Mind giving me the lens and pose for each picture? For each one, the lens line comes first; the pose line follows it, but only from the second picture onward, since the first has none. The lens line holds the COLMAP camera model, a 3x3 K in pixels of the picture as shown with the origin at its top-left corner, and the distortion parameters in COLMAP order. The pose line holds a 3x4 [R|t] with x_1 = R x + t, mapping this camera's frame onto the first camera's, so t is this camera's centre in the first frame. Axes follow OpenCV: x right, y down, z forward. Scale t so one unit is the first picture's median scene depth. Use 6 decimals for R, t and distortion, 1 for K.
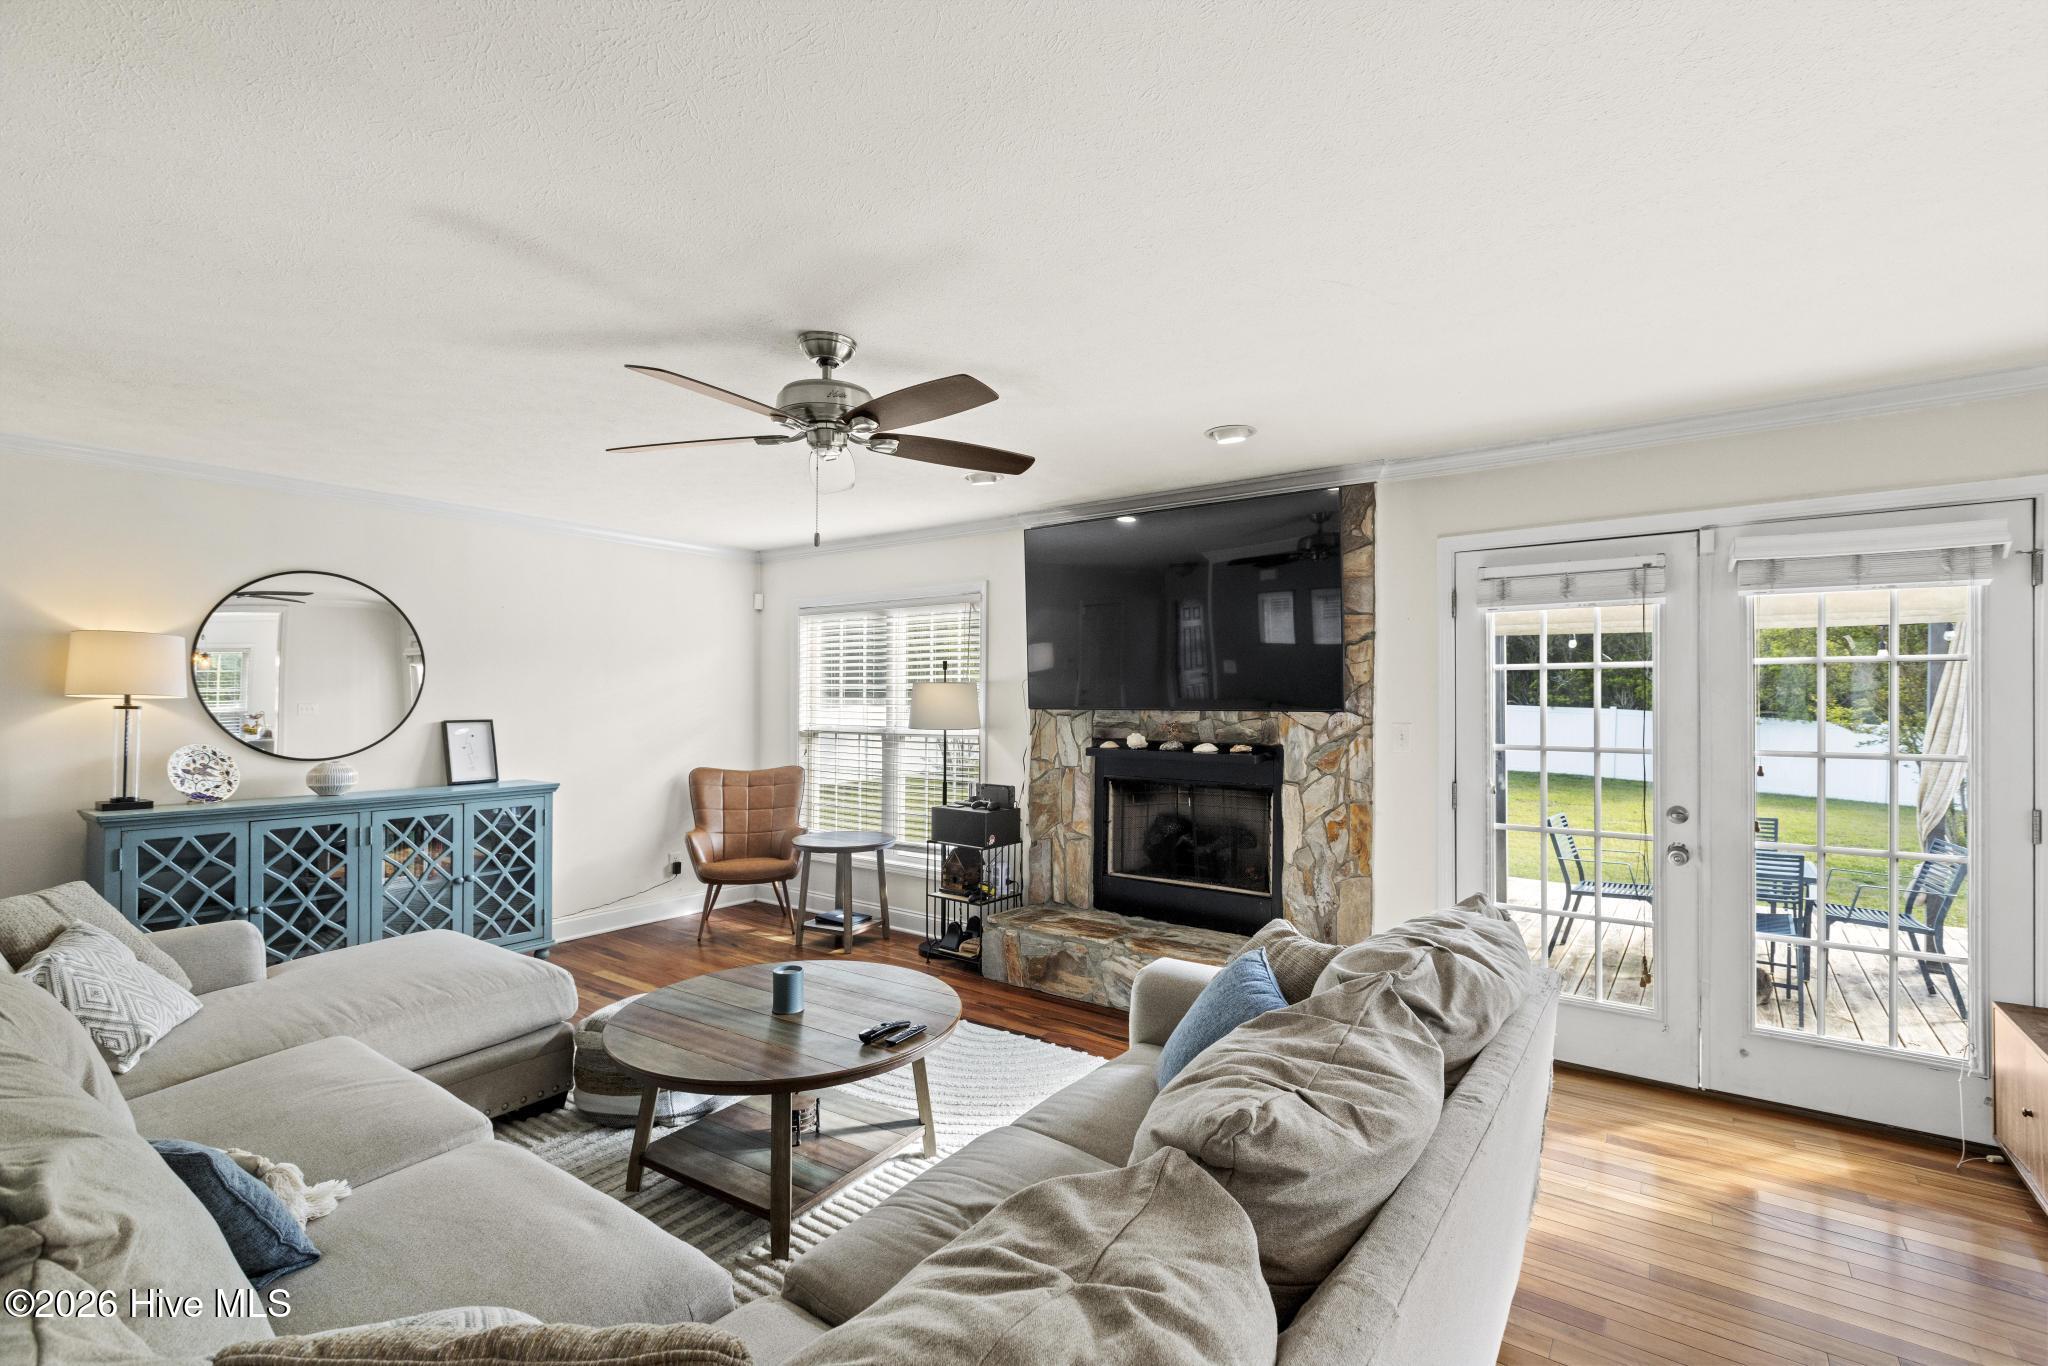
lens RADIAL K [[910.9, 0, 1024.4], [0, 910.9, 693.0], [0, 0, 1]] dist [-0.010030, -0.000318]
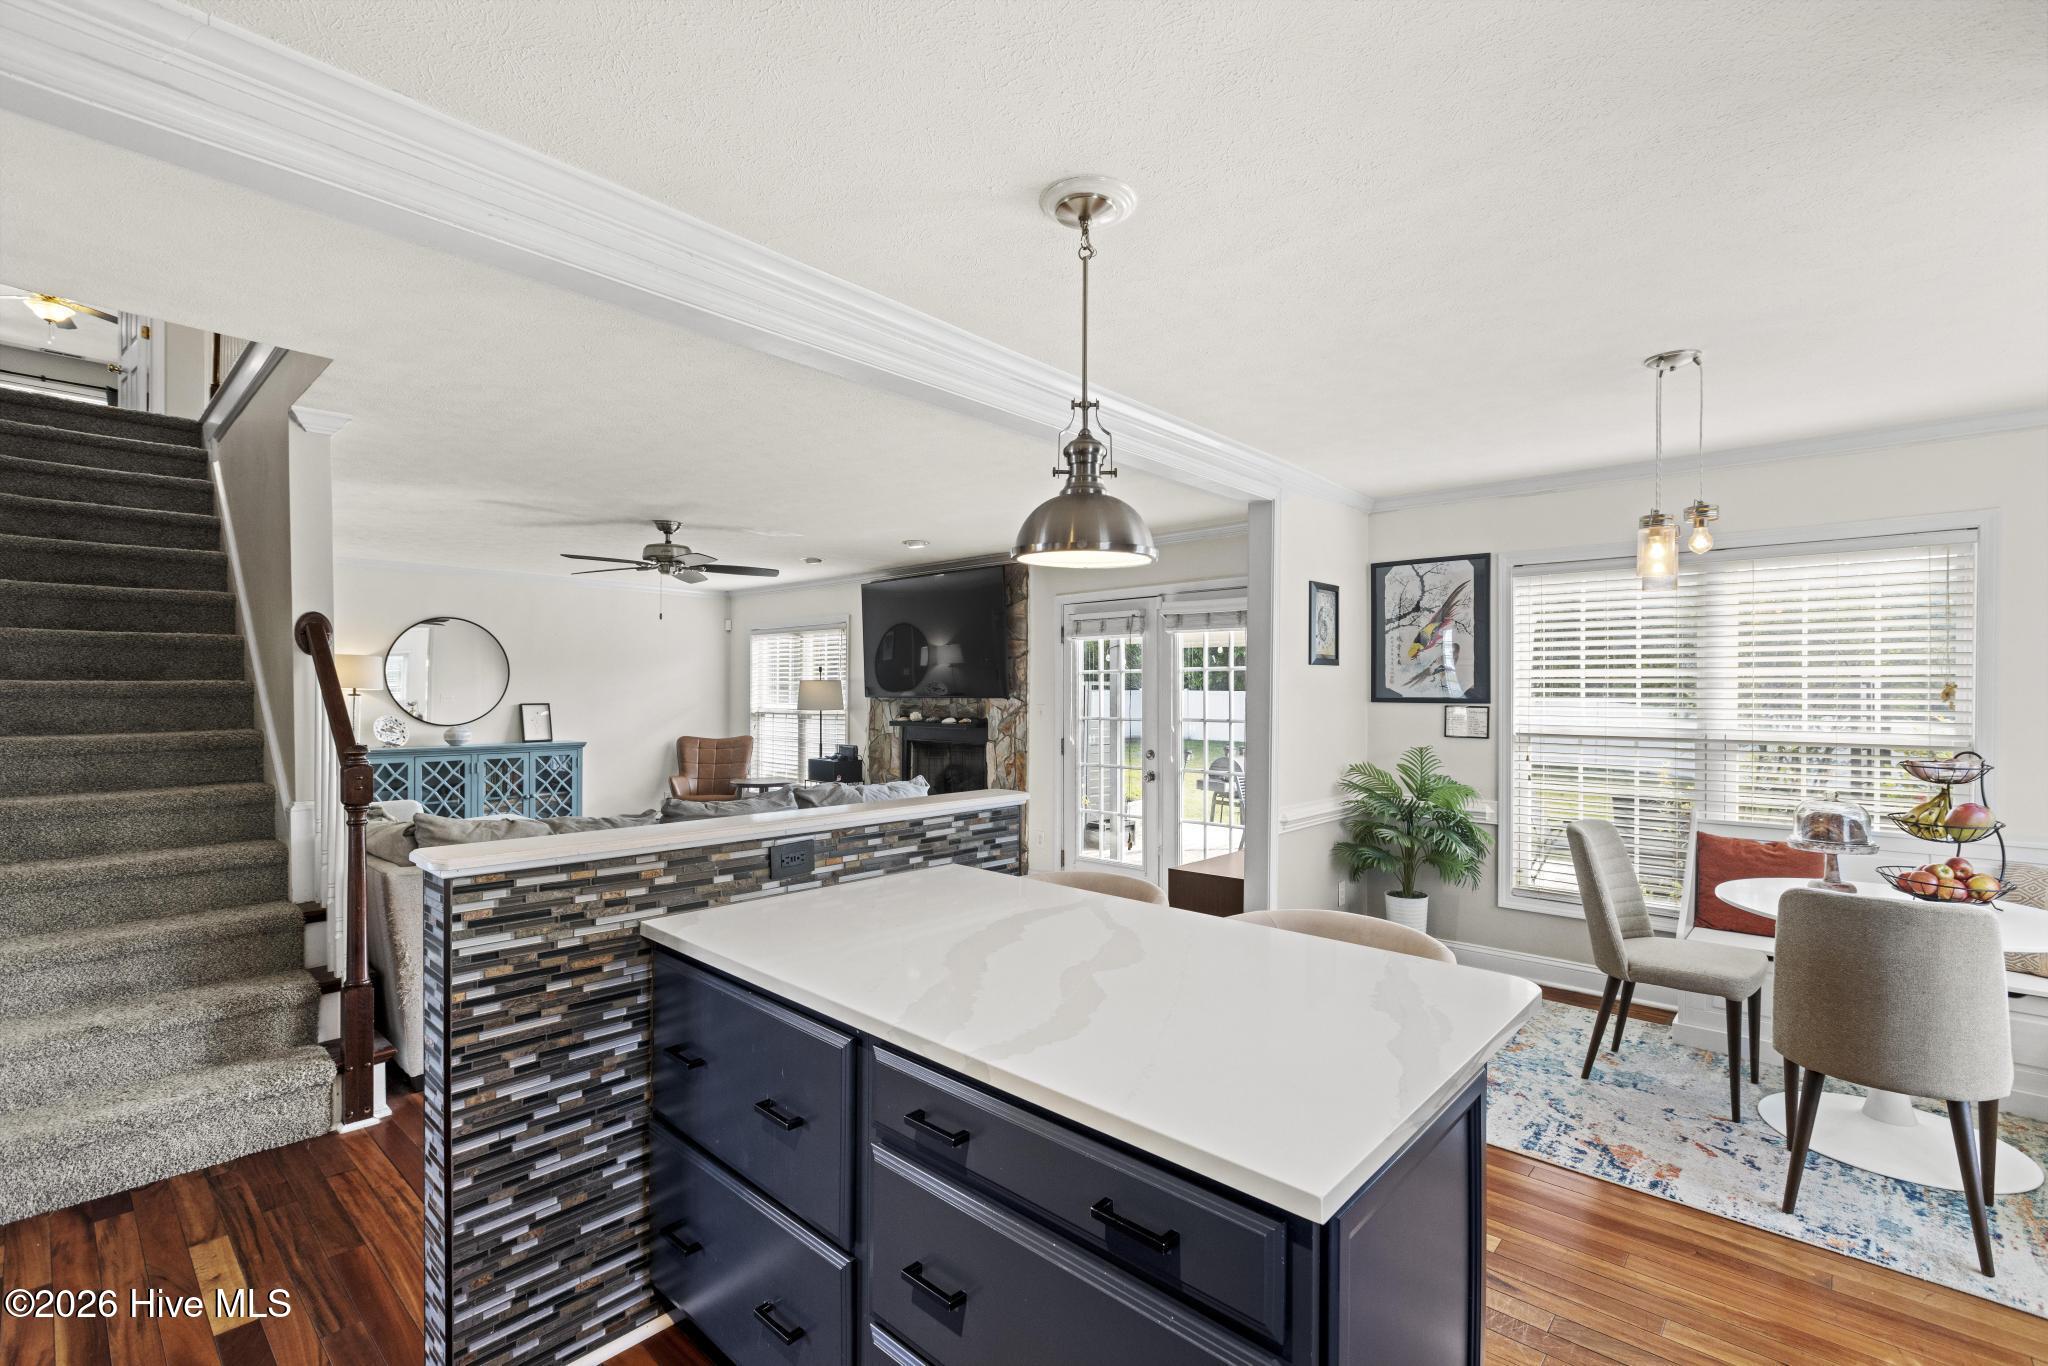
lens RADIAL K [[910.9, 0, 1024.1], [0, 910.9, 682.0], [0, 0, 1]] dist [-0.010030, -0.000318]
pose [[0.994186, -0.001915, -0.107659, 0.492026], [0.001455, 0.999989, -0.004350, -0.001431], [0.107666, 0.004168, 0.994178, -0.600468]]
